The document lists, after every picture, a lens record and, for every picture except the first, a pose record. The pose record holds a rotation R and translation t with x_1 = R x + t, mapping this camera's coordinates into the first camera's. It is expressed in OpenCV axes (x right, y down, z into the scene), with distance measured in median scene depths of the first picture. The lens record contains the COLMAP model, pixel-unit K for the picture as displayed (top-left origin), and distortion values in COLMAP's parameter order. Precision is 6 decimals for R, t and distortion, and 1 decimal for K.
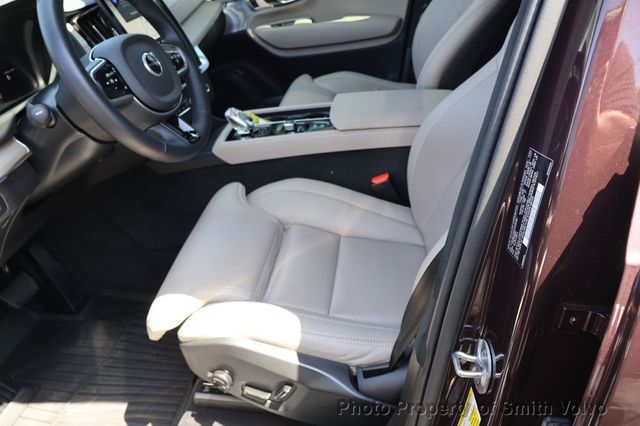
lens RADIAL K [[533.4, 0, 320.0], [0, 533.4, 213.0], [0, 0, 1]] dist [-0.004404, 0.001439]
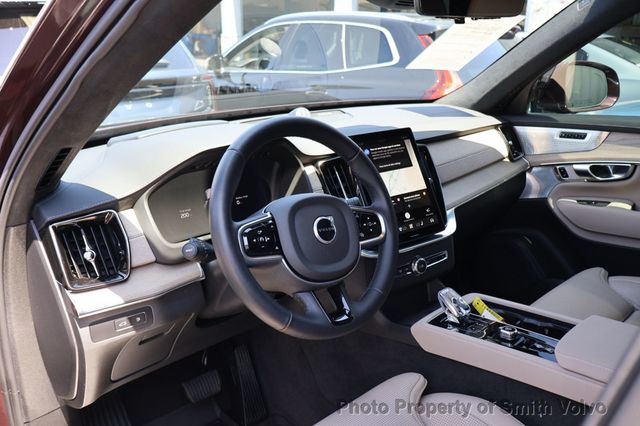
lens RADIAL K [[533.4, 0, 320.0], [0, 533.4, 213.0], [0, 0, 1]] dist [-0.004404, 0.001439]
pose [[0.762979, 0.242913, -0.599046, 0.157673], [-0.370834, 0.923533, -0.097823, -0.148744], [0.529476, 0.296783, 0.794717, 0.178845]]
